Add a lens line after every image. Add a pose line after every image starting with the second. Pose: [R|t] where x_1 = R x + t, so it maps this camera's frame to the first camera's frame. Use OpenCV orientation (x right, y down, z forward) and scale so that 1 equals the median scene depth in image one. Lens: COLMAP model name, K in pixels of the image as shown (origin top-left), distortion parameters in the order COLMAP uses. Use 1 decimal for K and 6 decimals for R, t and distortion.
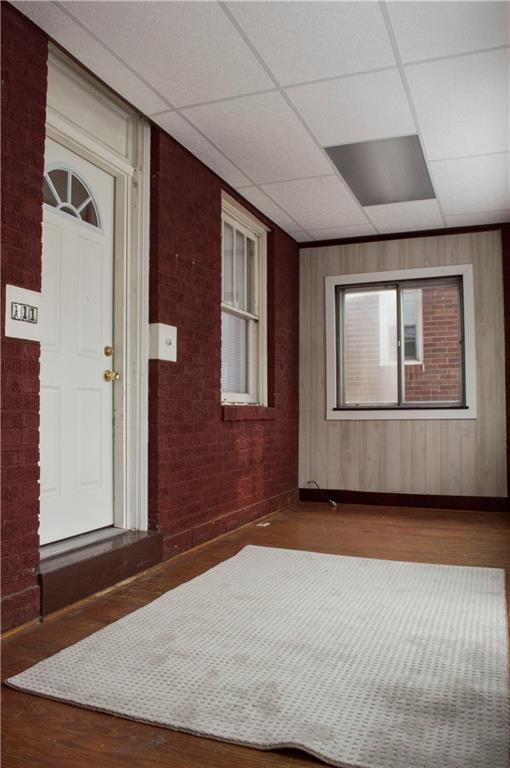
lens RADIAL K [[607.0, 0, 254.6], [0, 607.0, 401.8], [0, 0, 1]] dist [-0.074869, 0.003902]
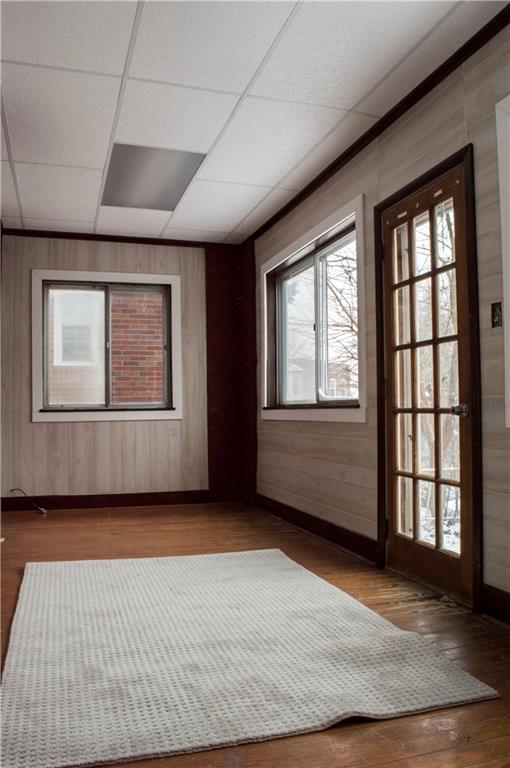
lens RADIAL K [[607.0, 0, 254.6], [0, 607.0, 401.8], [0, 0, 1]] dist [-0.074869, 0.003902]
pose [[0.774154, 0.004491, 0.632981, -0.220379], [-0.003926, 0.999990, -0.002294, -0.001009], [-0.632985, -0.000710, 0.774164, 0.070991]]
